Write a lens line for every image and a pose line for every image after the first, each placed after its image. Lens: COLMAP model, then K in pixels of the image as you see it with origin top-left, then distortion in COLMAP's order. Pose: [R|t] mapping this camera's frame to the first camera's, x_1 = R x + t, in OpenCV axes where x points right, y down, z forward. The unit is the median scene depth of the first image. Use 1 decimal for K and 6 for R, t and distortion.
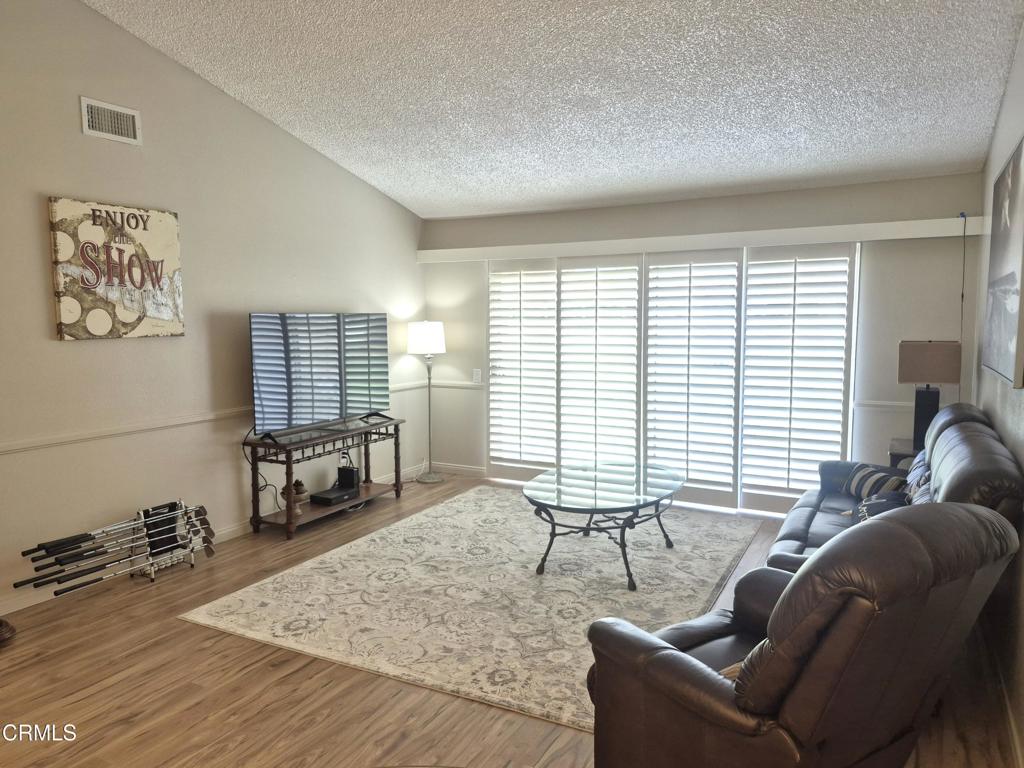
lens RADIAL K [[709.8, 0, 508.7], [0, 709.8, 382.3], [0, 0, 1]] dist [0.141248, -0.182874]
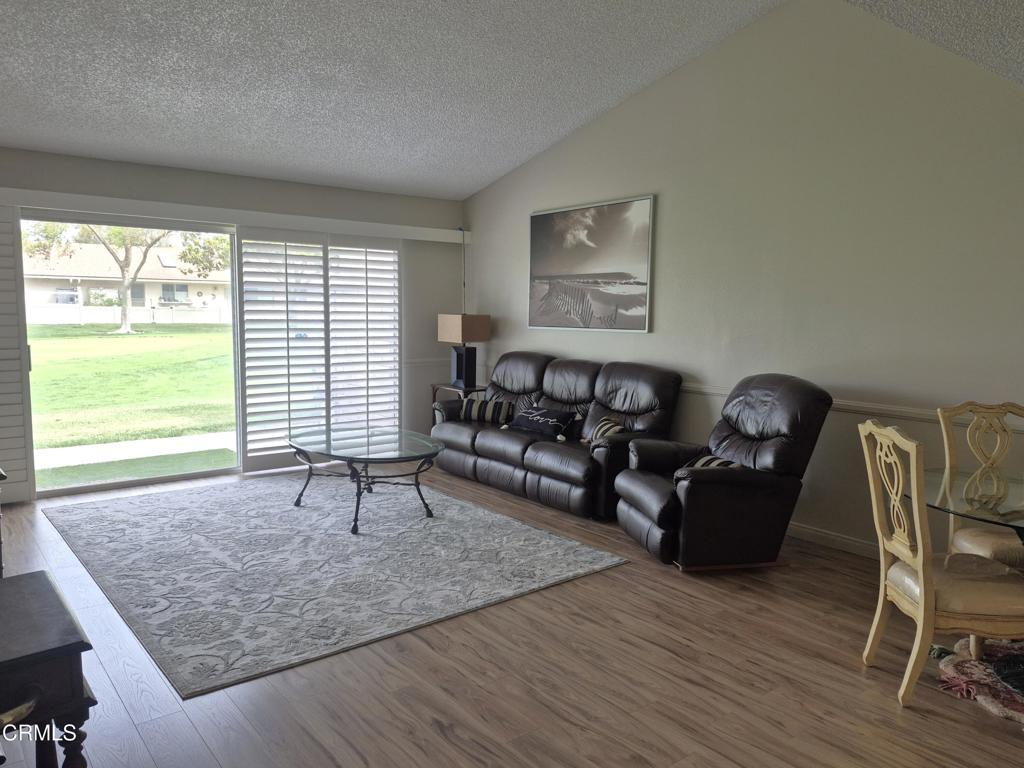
lens RADIAL K [[737.7, 0, 485.3], [0, 737.7, 388.2], [0, 0, 1]] dist [0.161697, -0.212017]
pose [[0.417124, -0.090380, 0.904345, -0.686852], [0.066967, 0.995395, 0.068592, -0.006187], [-0.906379, 0.031950, 0.421255, 0.289286]]
